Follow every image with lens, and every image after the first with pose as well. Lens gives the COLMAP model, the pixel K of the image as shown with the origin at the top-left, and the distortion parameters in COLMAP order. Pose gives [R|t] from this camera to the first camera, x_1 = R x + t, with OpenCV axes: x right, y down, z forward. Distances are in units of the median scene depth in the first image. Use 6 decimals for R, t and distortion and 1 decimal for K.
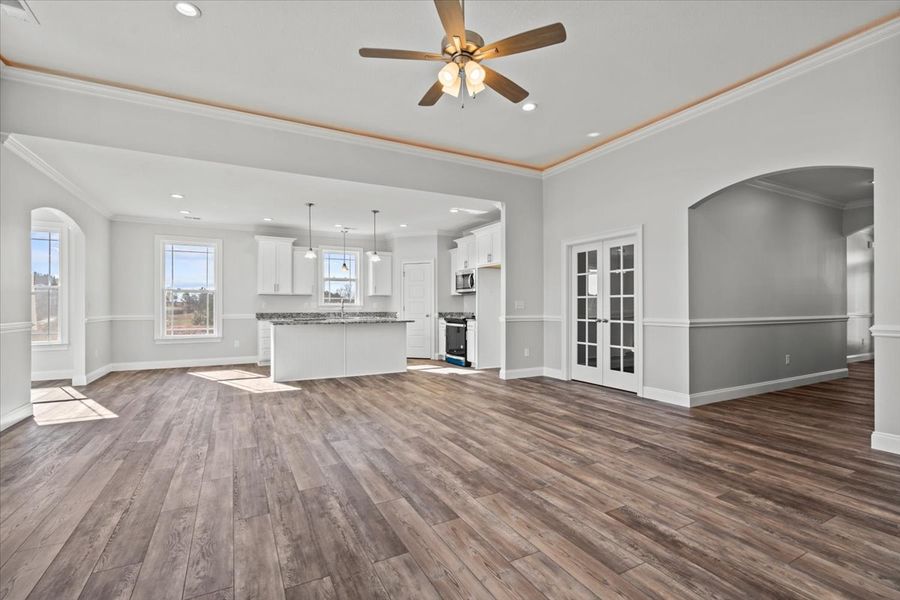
lens RADIAL K [[412.3, 0, 450.4], [0, 412.3, 304.1], [0, 0, 1]] dist [0.001782, 0.000164]
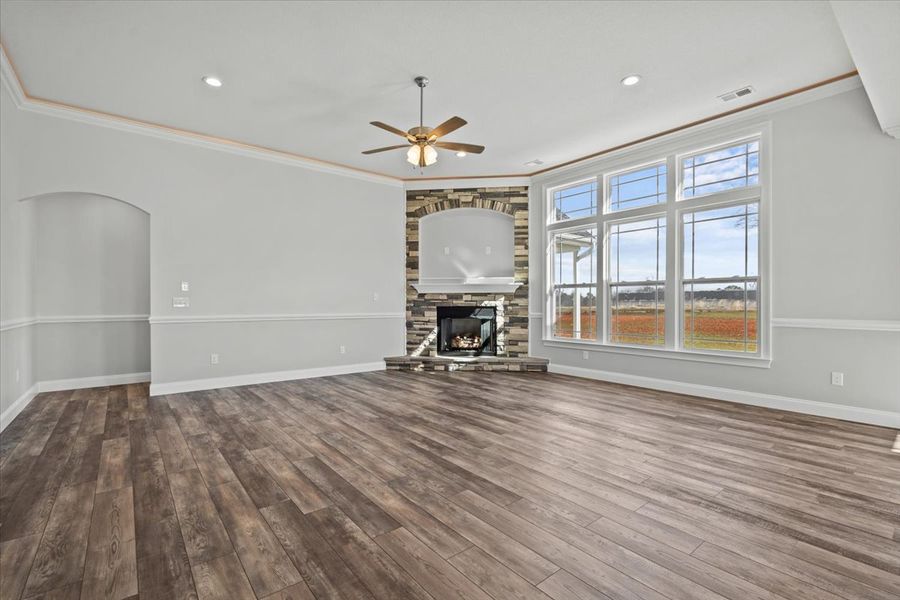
lens RADIAL K [[412.3, 0, 453.5], [0, 412.3, 303.0], [0, 0, 1]] dist [0.001782, 0.000164]
pose [[-0.981310, 0.003452, -0.192401, 0.176464], [0.004015, 0.999989, -0.002537, 0.005662], [0.192390, -0.003262, -0.981313, 2.112473]]
